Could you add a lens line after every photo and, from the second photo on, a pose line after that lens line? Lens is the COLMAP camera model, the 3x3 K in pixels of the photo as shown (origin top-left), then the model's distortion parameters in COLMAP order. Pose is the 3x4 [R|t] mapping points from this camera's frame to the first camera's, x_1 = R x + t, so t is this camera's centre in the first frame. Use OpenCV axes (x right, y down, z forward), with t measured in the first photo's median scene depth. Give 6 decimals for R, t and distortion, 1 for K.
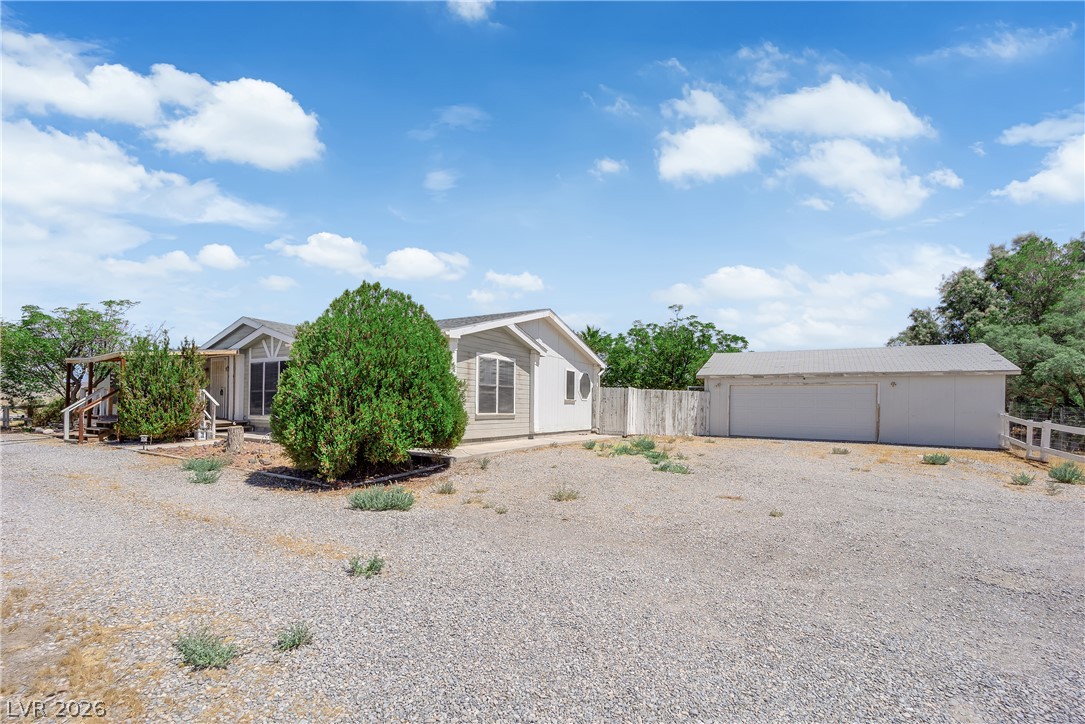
lens RADIAL K [[444.5, 0, 541.6], [0, 444.5, 396.4], [0, 0, 1]] dist [-0.001241, -0.000359]
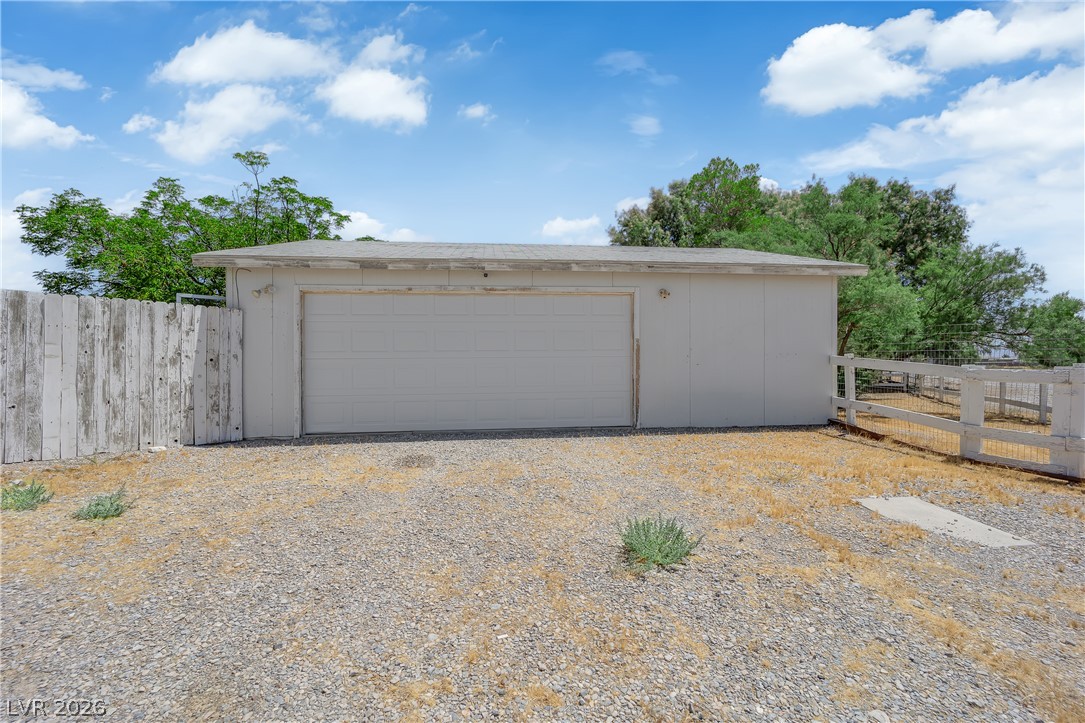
lens RADIAL K [[442.6, 0, 542.5], [0, 442.6, 361.5], [0, 0, 1]] dist [-0.011904, -0.000430]
pose [[0.782067, -0.013033, 0.623058, 0.351832], [0.009611, 0.999915, 0.008853, 0.028164], [-0.623120, -0.000935, 0.782126, 0.604202]]
